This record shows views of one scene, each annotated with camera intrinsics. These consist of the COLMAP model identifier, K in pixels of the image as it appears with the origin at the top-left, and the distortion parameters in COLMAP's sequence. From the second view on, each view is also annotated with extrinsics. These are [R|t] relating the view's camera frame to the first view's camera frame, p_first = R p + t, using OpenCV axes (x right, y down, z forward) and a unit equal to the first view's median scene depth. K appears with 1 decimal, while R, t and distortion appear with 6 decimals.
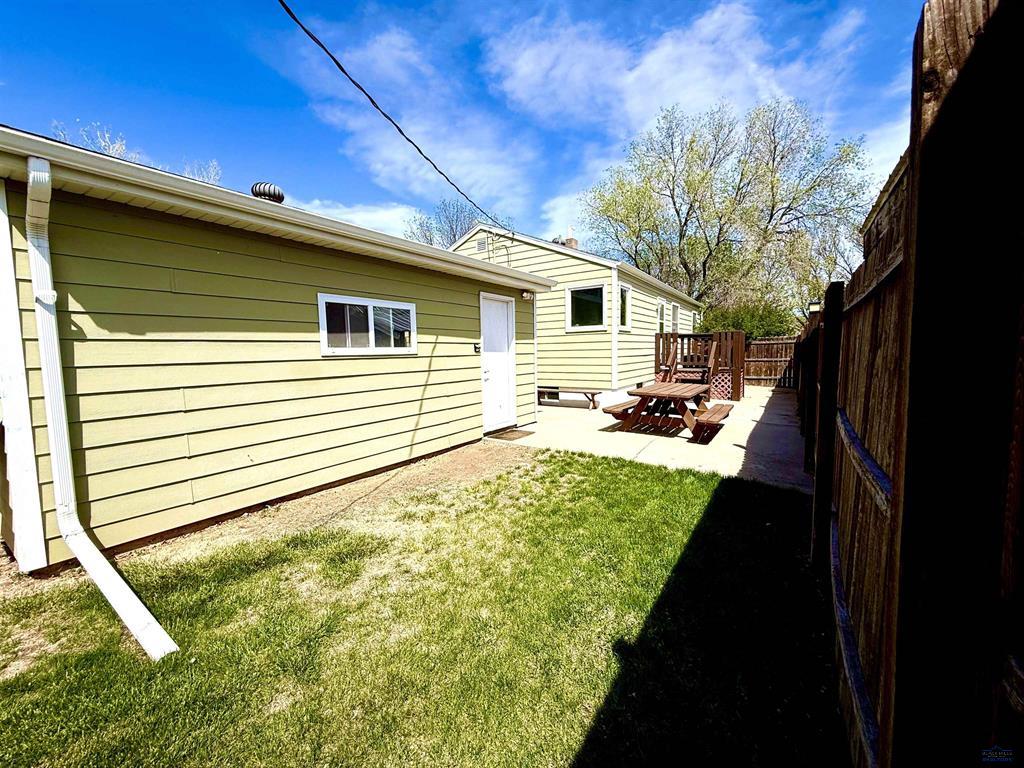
lens RADIAL K [[395.2, 0, 512.0], [0, 395.2, 384.0], [0, 0, 1]] dist [0.028326, 0.000014]
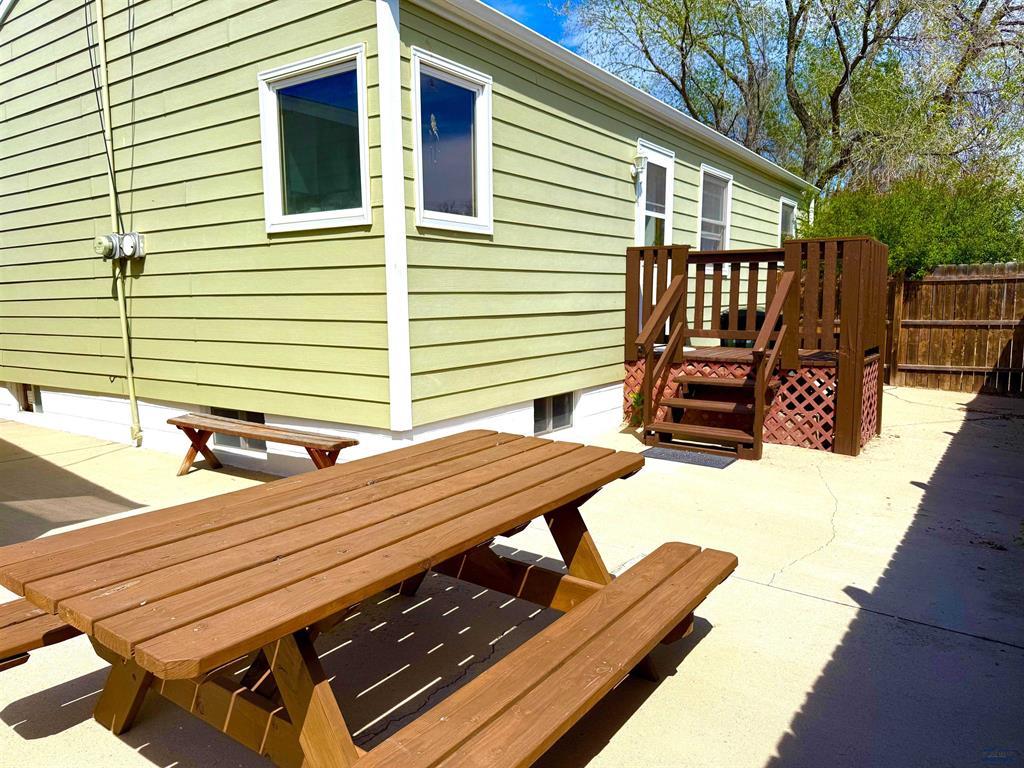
lens RADIAL K [[719.2, 0, 512.0], [0, 719.2, 384.0], [0, 0, 1]] dist [0.043407, -0.000983]
pose [[0.999965, 0.008303, 0.000373, 0.243756], [-0.008311, 0.999097, 0.041665, -0.032259], [-0.000026, -0.041667, 0.999132, 0.344953]]
